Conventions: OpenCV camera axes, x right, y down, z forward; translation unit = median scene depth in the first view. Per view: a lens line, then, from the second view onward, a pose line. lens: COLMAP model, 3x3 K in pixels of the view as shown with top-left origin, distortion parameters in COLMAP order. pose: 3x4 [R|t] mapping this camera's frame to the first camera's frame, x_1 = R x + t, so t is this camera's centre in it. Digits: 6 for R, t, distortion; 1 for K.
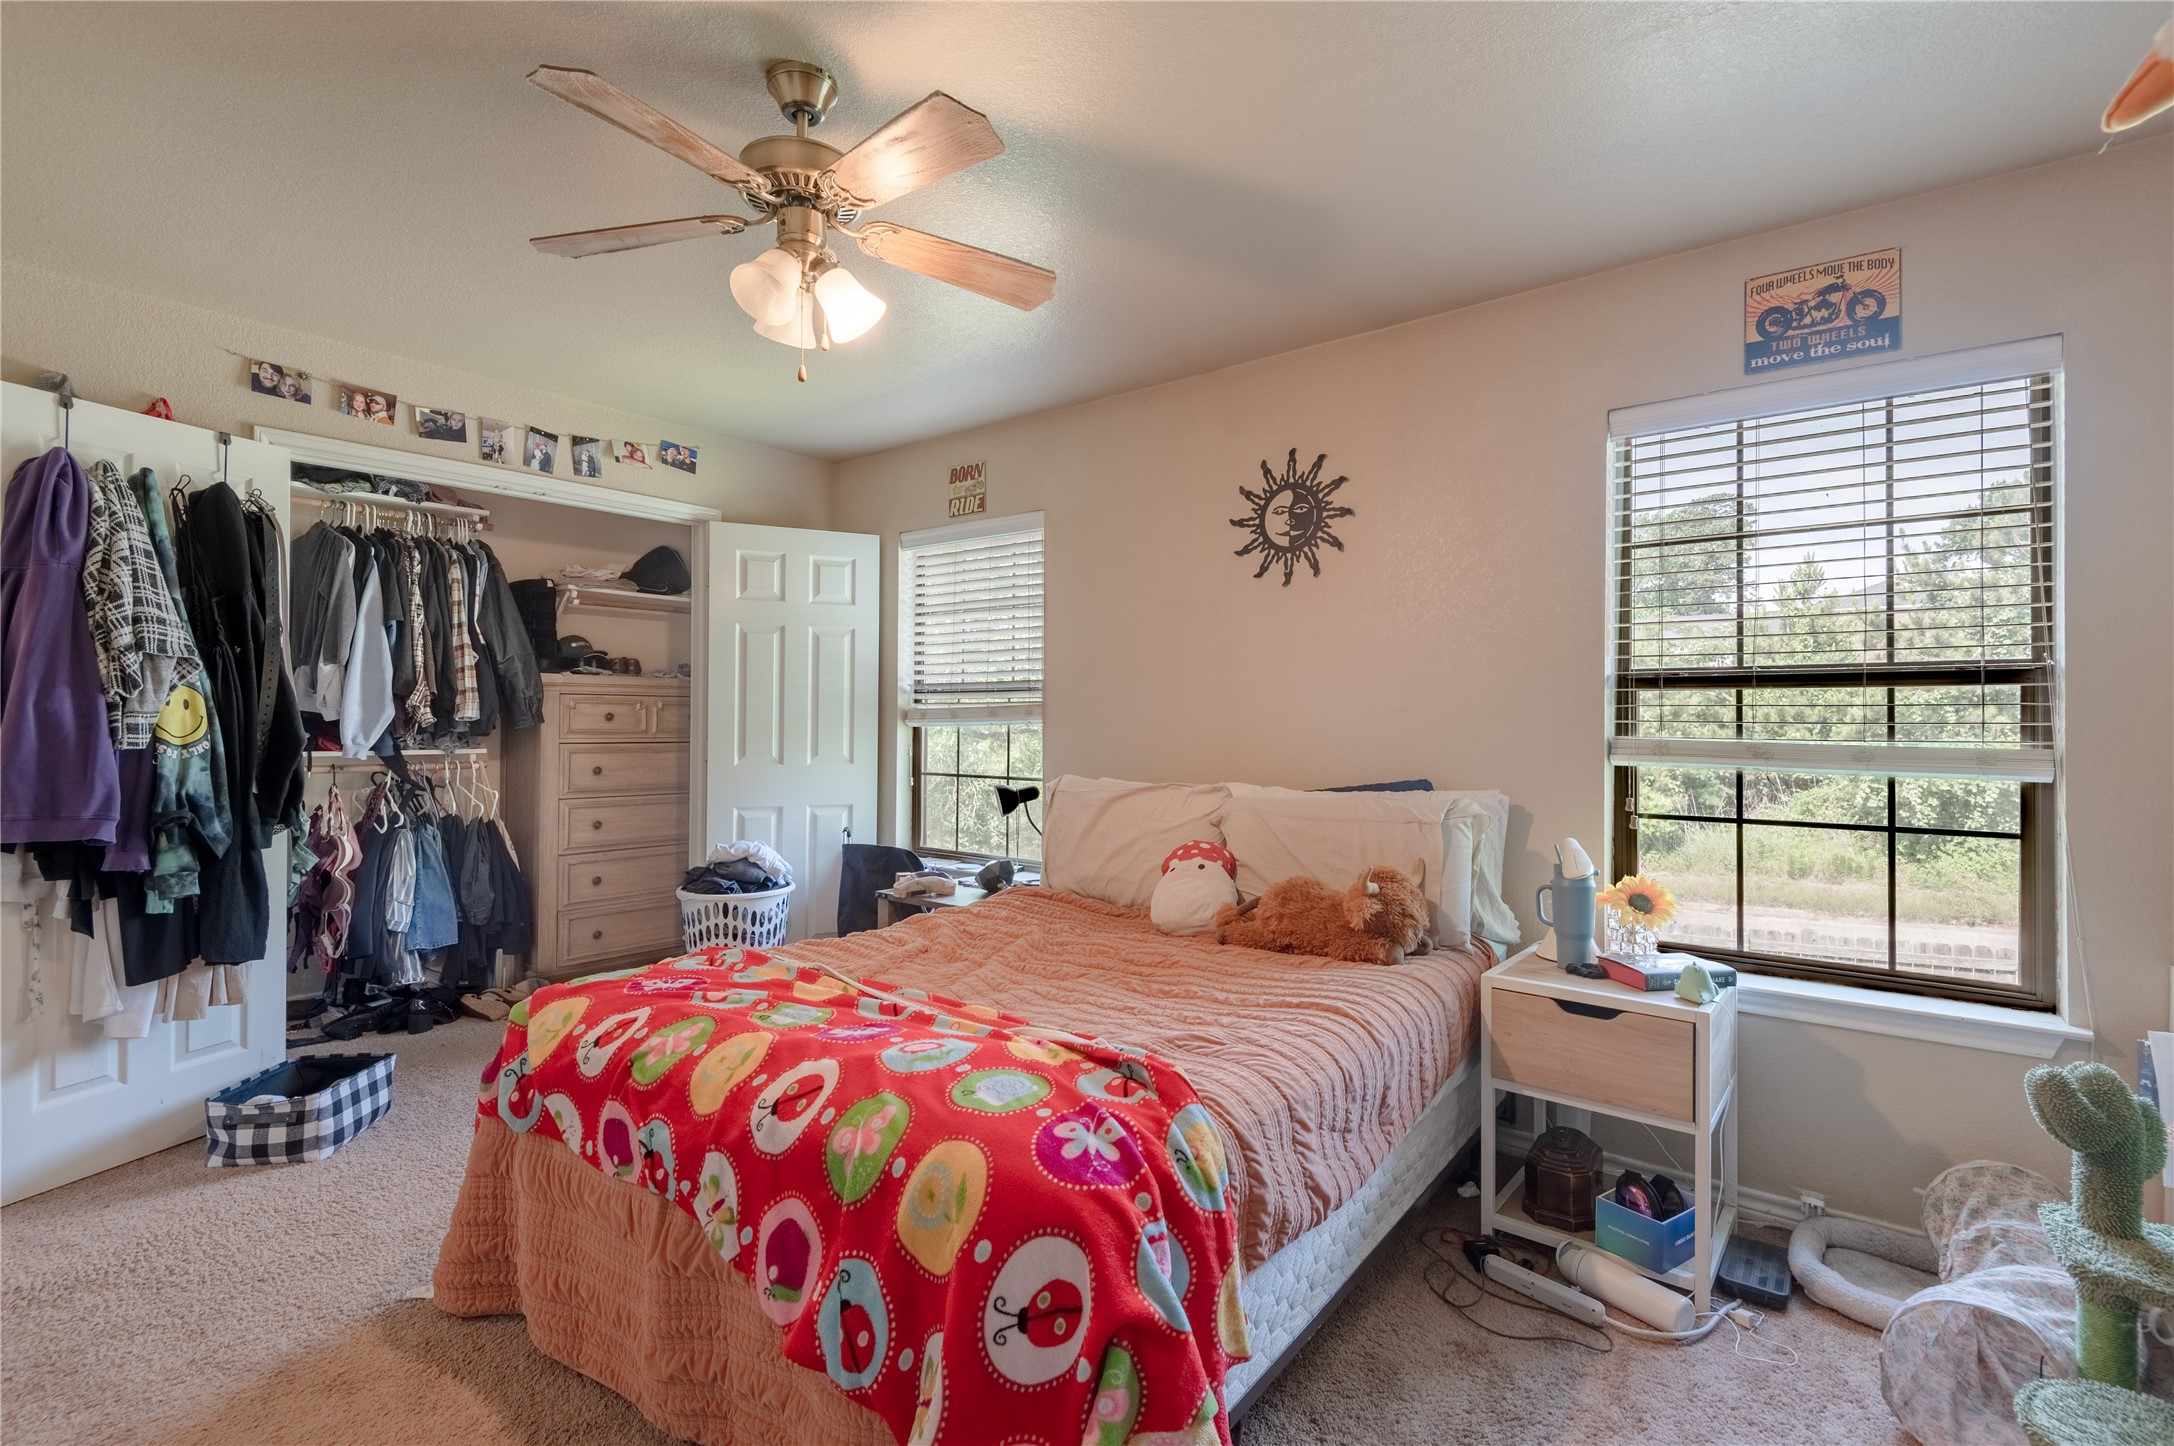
lens RADIAL K [[1012.8, 0, 1083.2], [0, 1012.8, 706.8], [0, 0, 1]] dist [-0.011064, -0.005893]
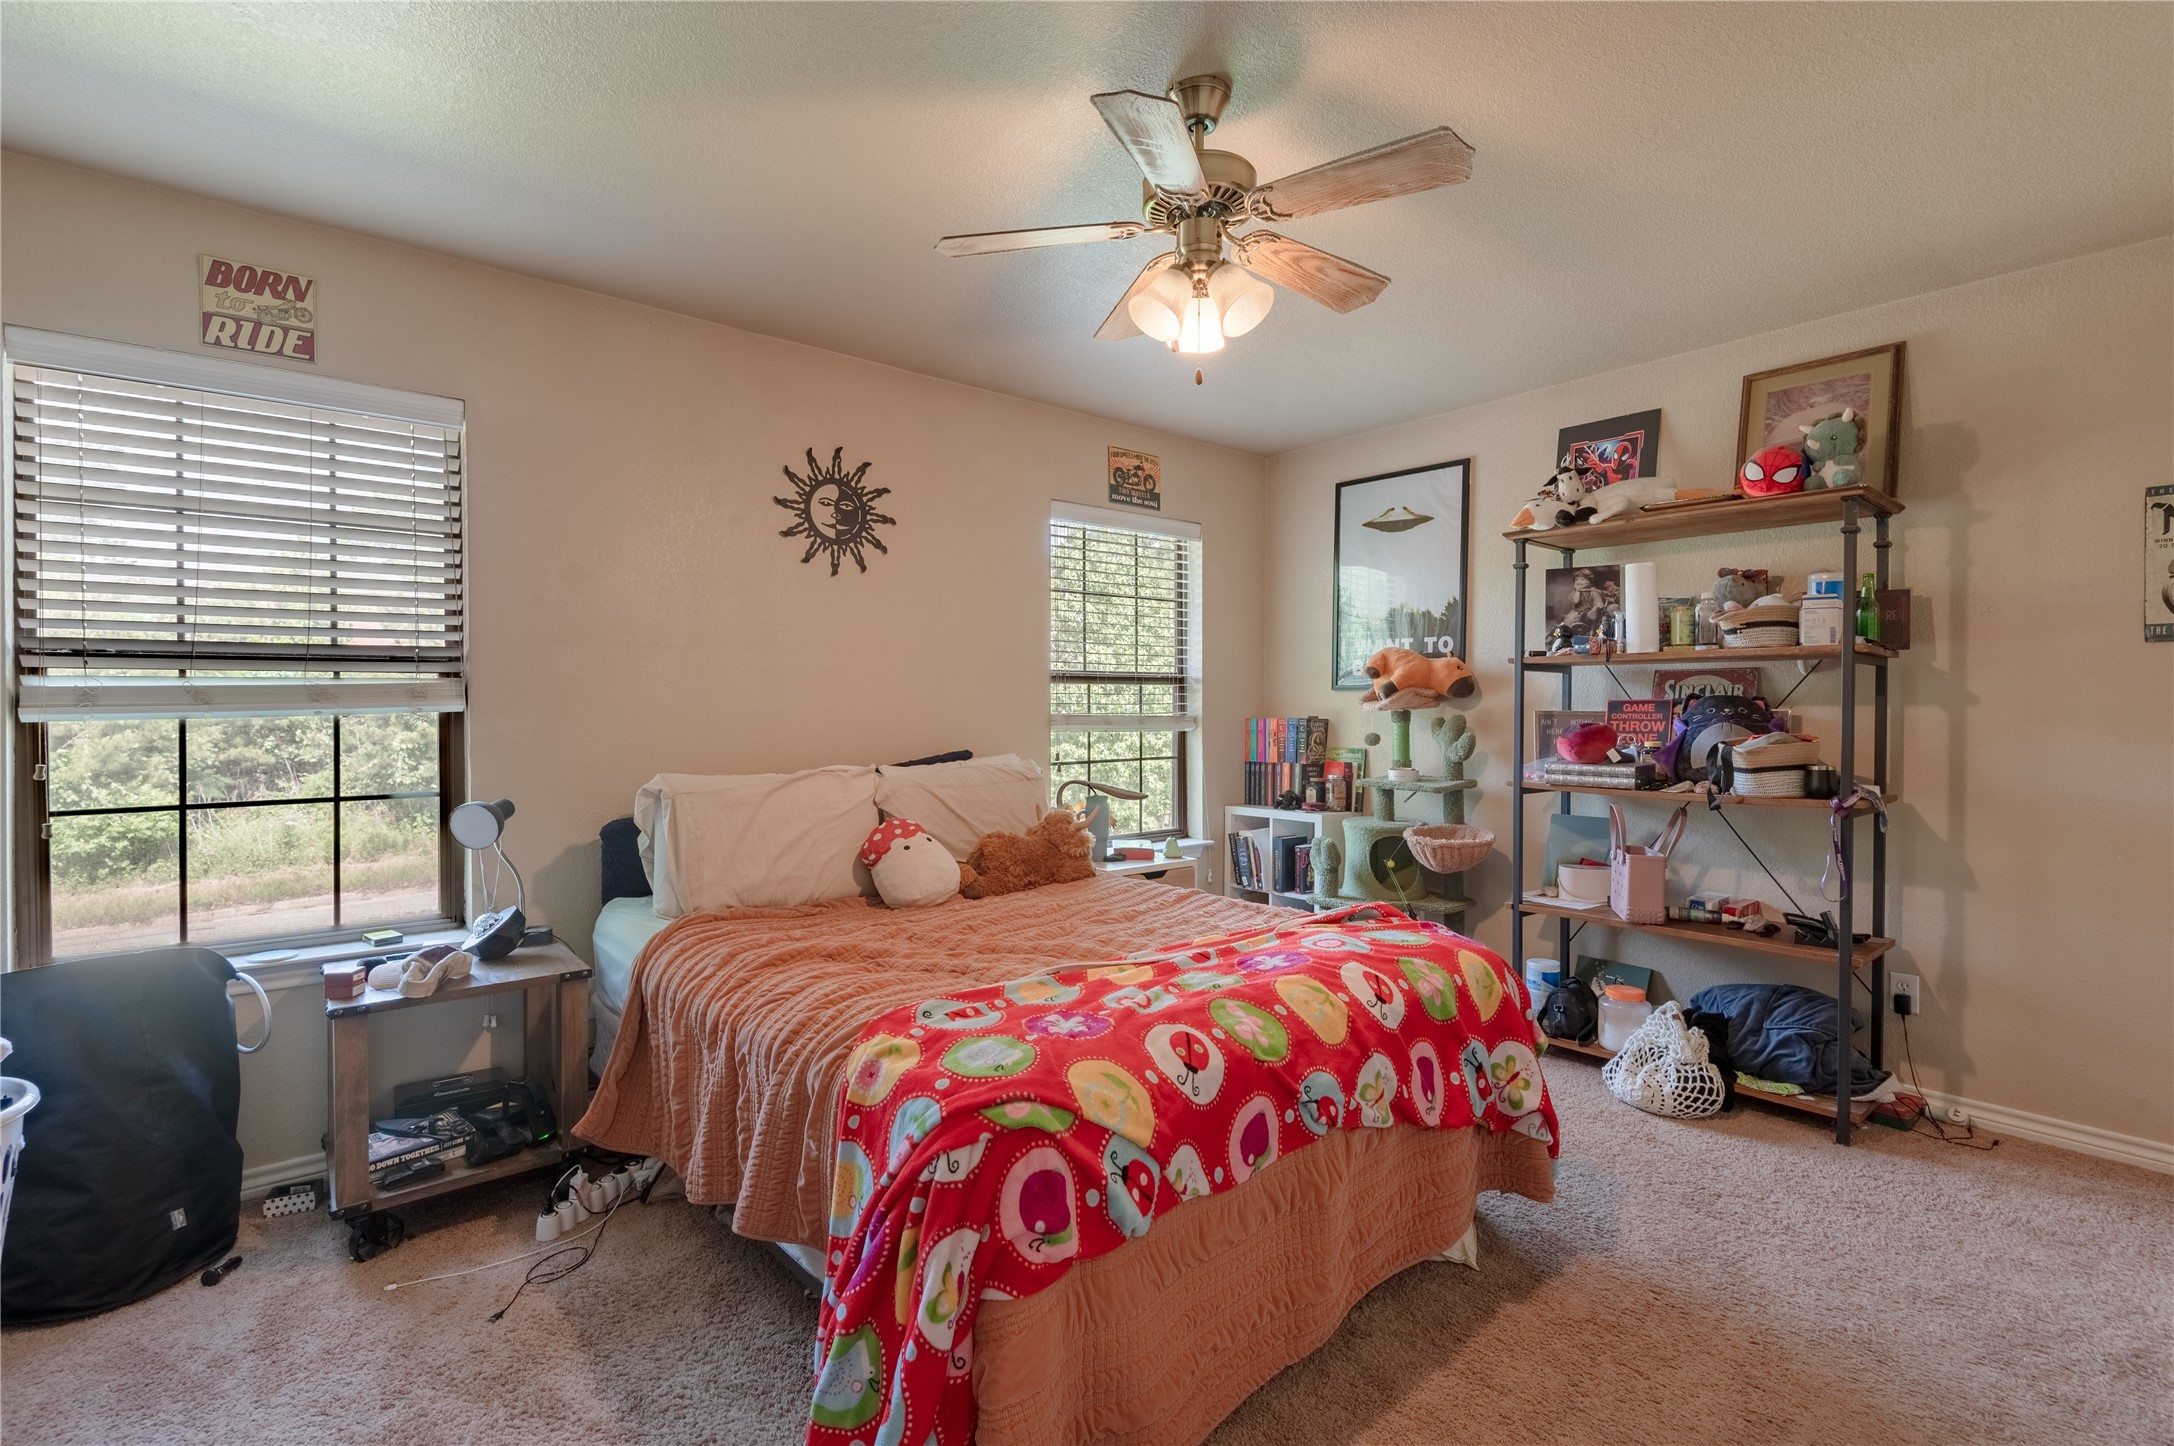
lens RADIAL K [[1012.8, 0, 1111.9], [0, 1012.8, 722.1], [0, 0, 1]] dist [-0.011064, -0.005893]
pose [[0.142059, -0.023028, 0.989590, -1.338461], [-0.009917, 0.999646, 0.024685, 0.005020], [-0.989808, -0.013321, 0.141781, 0.943271]]
